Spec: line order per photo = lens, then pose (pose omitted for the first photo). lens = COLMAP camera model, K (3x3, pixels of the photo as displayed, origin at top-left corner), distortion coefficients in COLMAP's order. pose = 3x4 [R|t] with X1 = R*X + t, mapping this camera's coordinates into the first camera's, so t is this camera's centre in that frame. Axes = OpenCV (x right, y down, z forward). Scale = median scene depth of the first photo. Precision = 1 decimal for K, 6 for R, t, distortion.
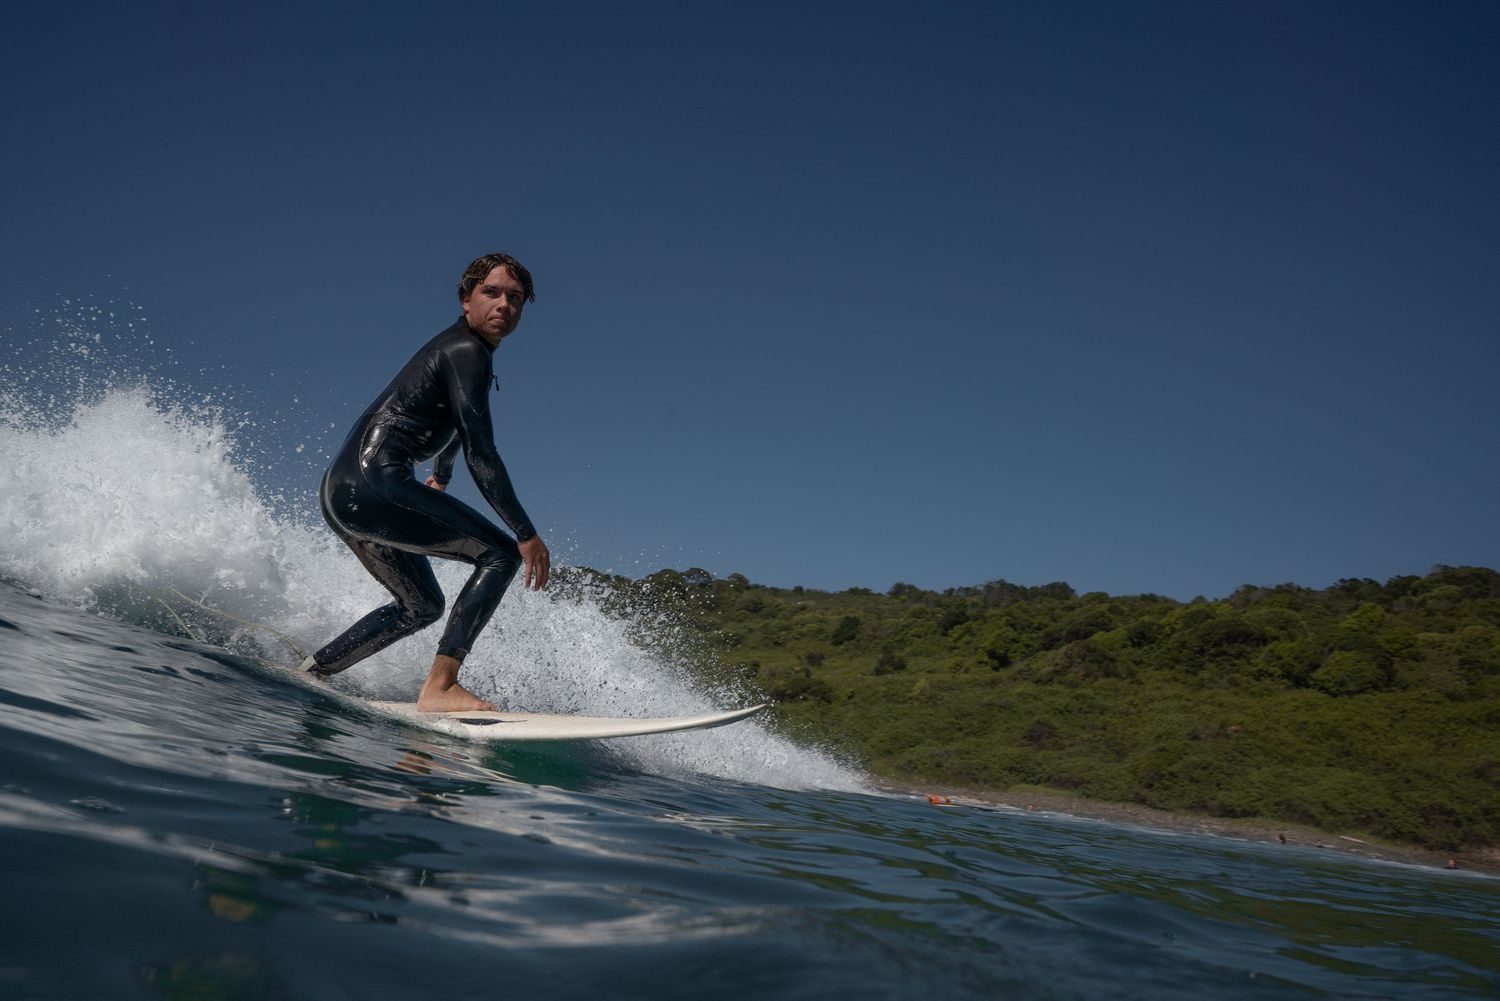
lens RADIAL K [[1473.2, 0, 752.5], [0, 1473.2, 492.5], [0, 0, 1]] dist [0.088590, 0.000000]
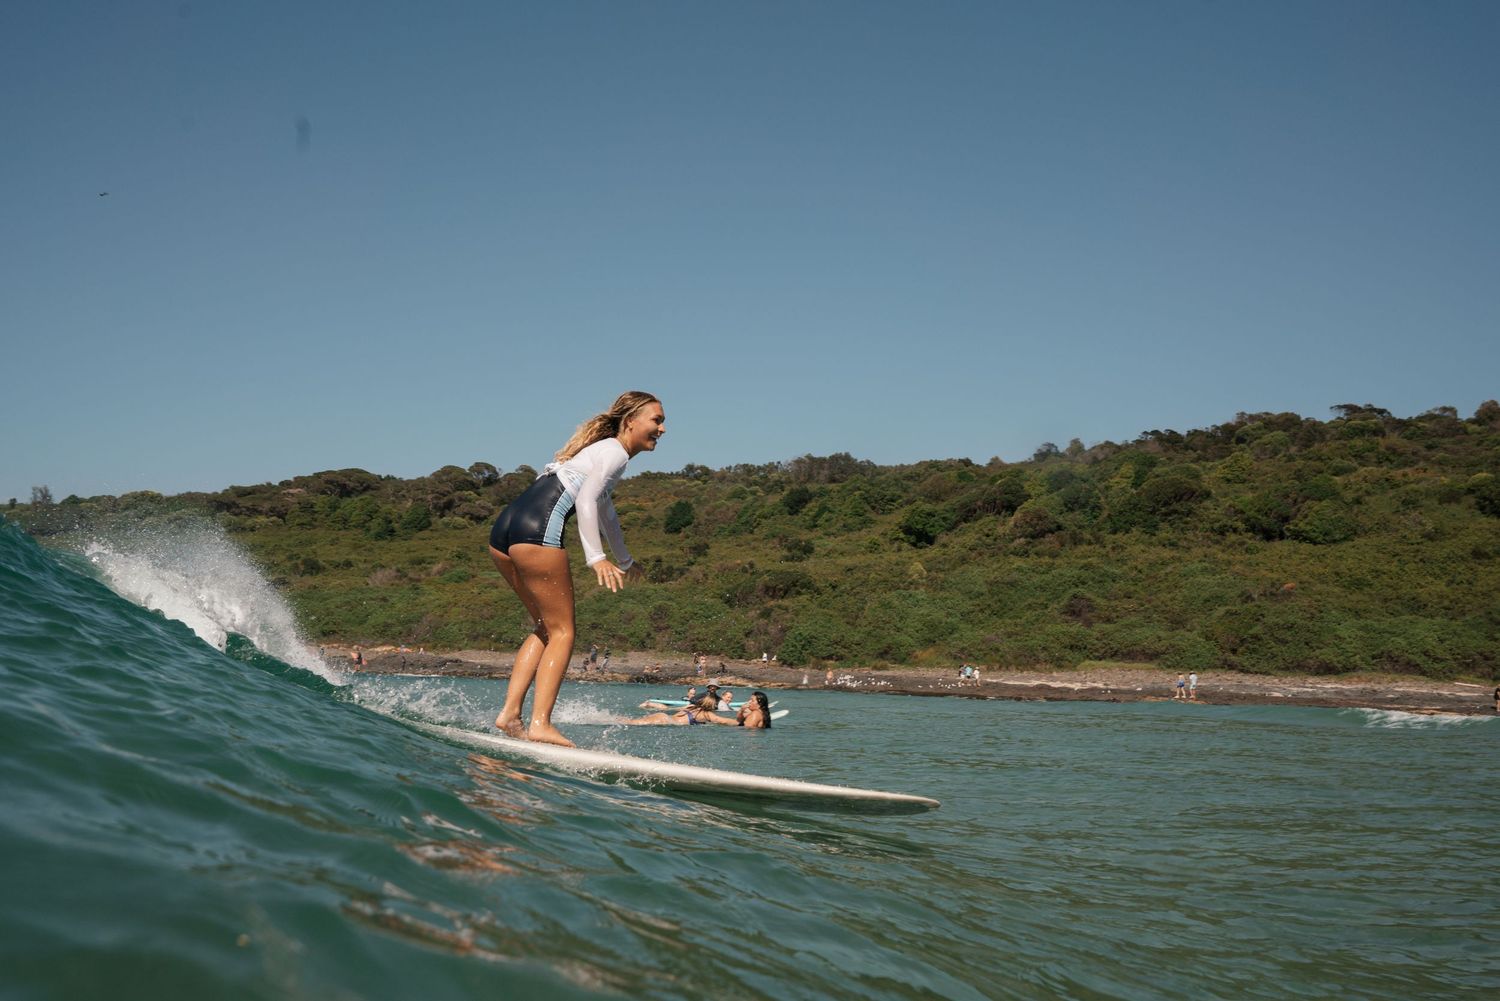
lens RADIAL K [[1473.2, 0, 749.9], [0, 1473.2, 508.5], [0, 0, 1]] dist [0.088590, 0.000000]
pose [[0.968801, -0.072080, 0.237128, -0.202664], [0.049684, 0.993835, 0.099108, -0.008911], [-0.242810, -0.084235, 0.966410, 0.091534]]
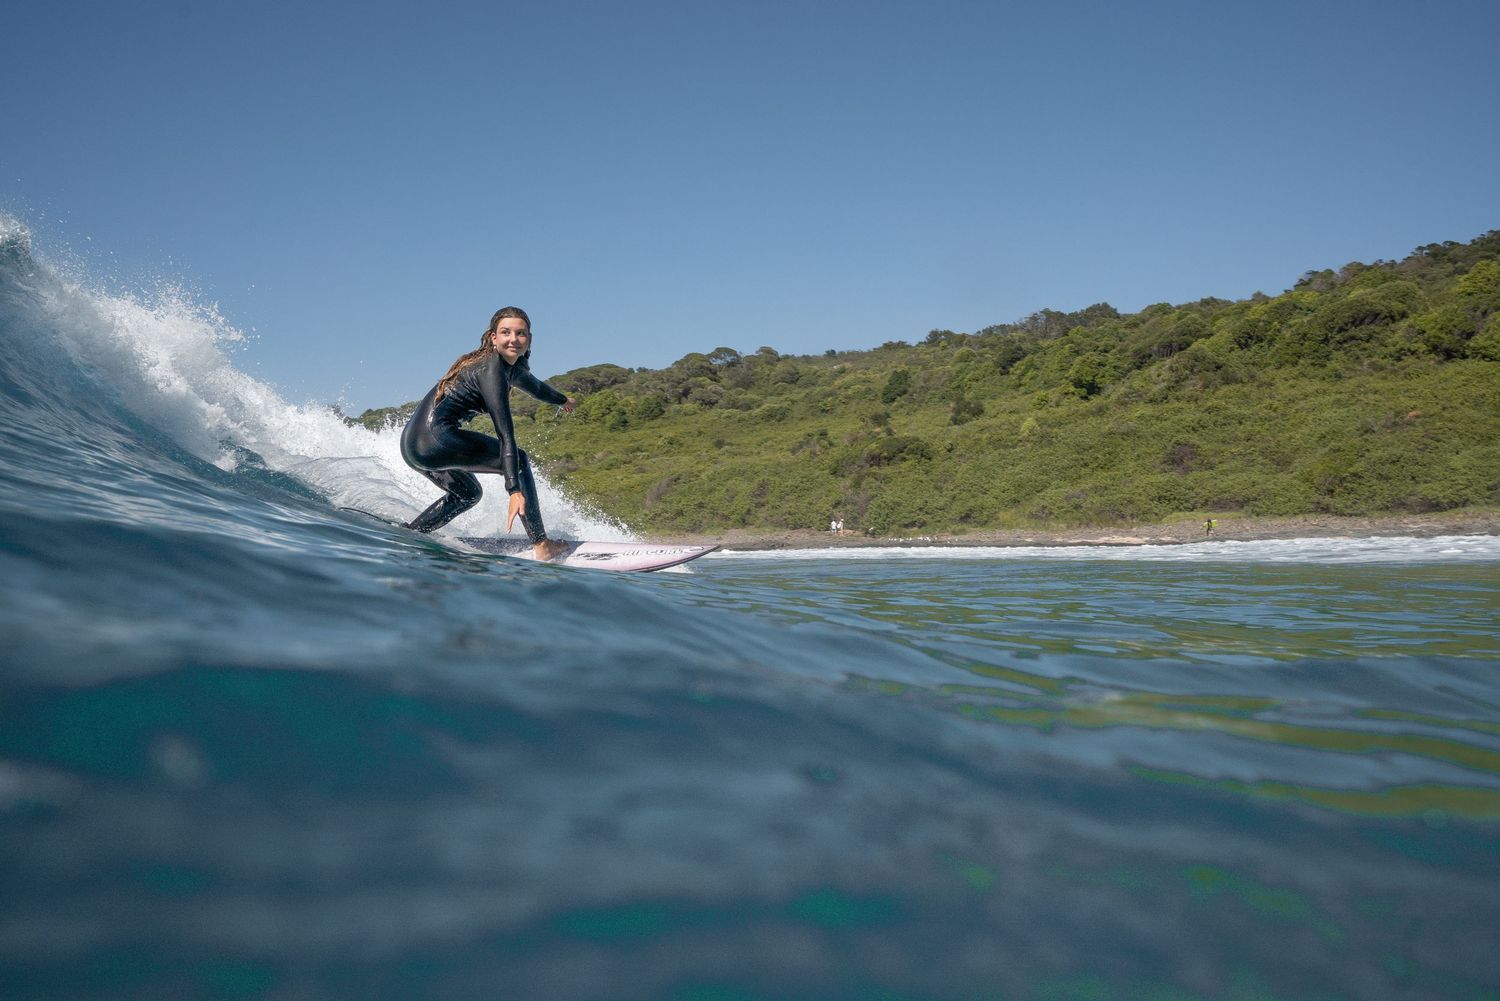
lens RADIAL K [[1466.6, 0, 745.1], [0, 1466.6, 501.2], [0, 0, 1]] dist [0.096823, 0.000000]
pose [[0.988549, -0.150062, -0.015904, -0.048023], [0.150715, 0.976570, 0.153609, 0.009805], [-0.007519, -0.154247, 0.988004, 0.090340]]
